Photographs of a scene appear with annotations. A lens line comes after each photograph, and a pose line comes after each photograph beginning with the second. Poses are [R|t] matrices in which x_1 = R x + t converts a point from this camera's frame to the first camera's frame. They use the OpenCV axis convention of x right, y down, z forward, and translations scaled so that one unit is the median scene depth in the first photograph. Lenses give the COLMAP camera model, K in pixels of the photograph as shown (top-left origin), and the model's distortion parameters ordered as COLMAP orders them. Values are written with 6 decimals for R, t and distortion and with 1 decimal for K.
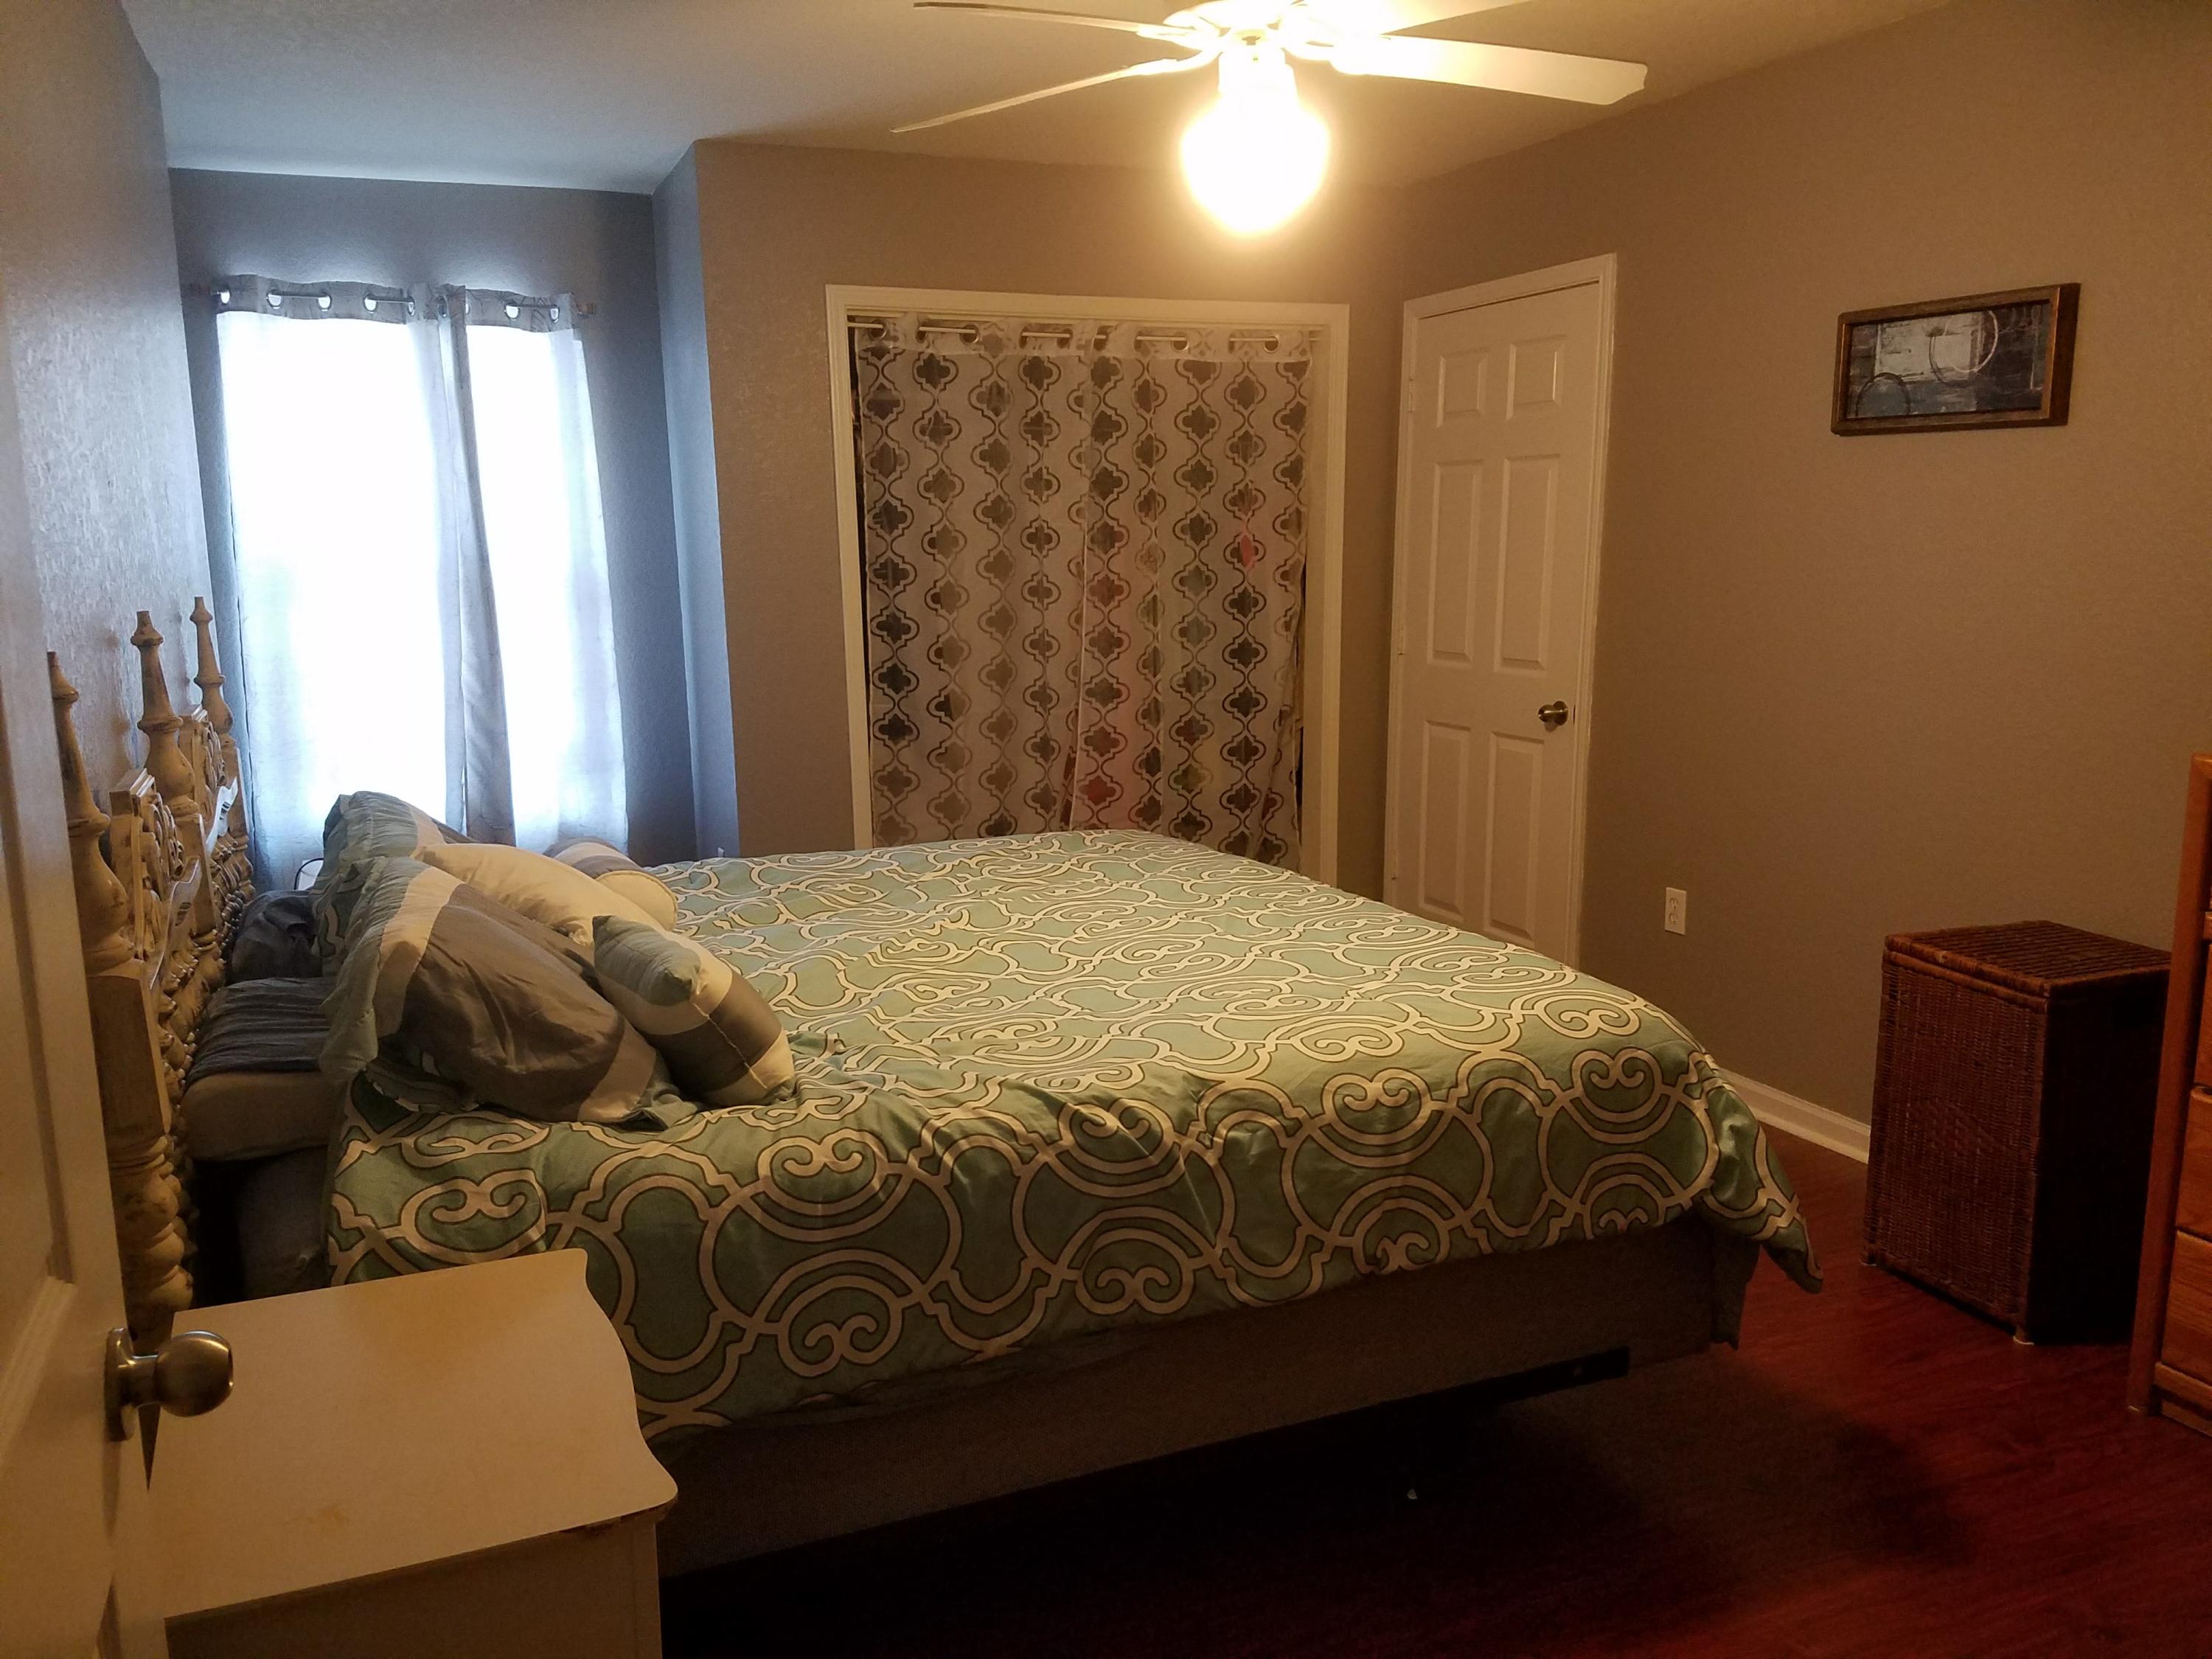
lens RADIAL K [[1648.0, 0, 1074.5], [0, 1648.0, 832.2], [0, 0, 1]] dist [0.153477, -0.307147]
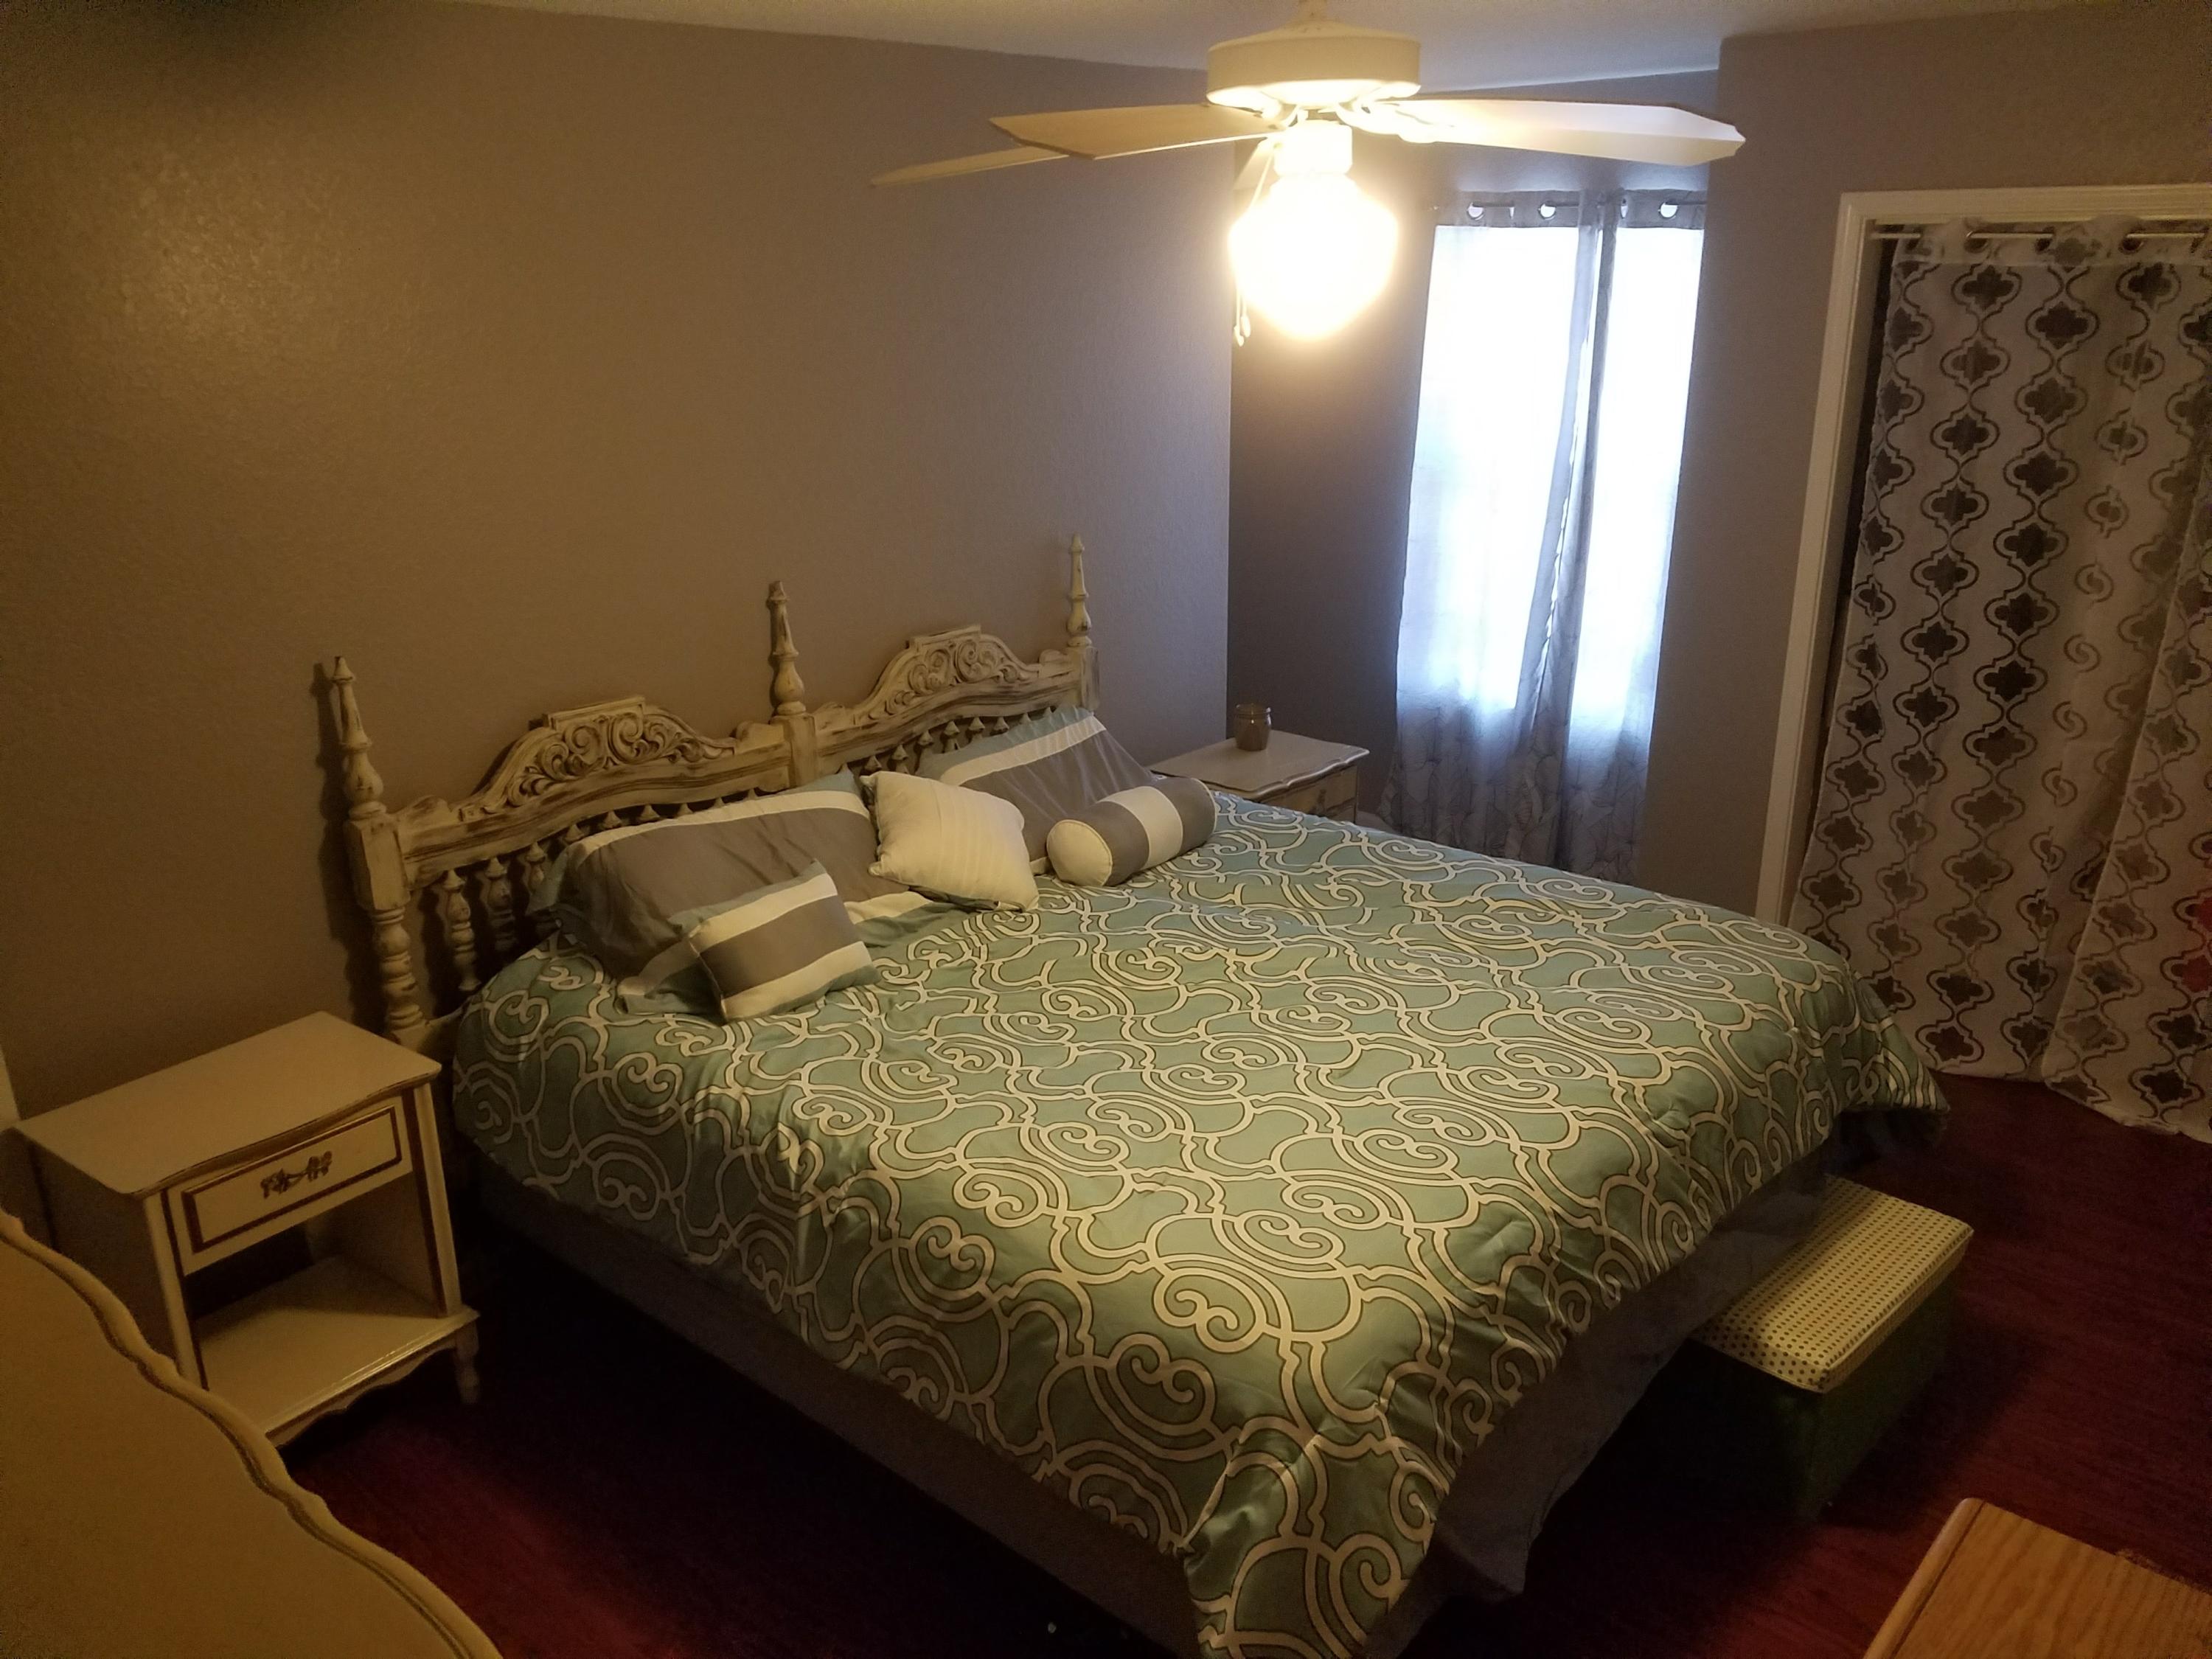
lens RADIAL K [[1702.2, 0, 1107.9], [0, 1702.2, 786.6], [0, 0, 1]] dist [0.056915, -0.003240]
pose [[0.455827, 0.273601, -0.846974, 1.074618], [-0.151916, 0.961535, 0.228849, -0.391837], [0.877008, 0.024353, 0.479858, 0.562008]]
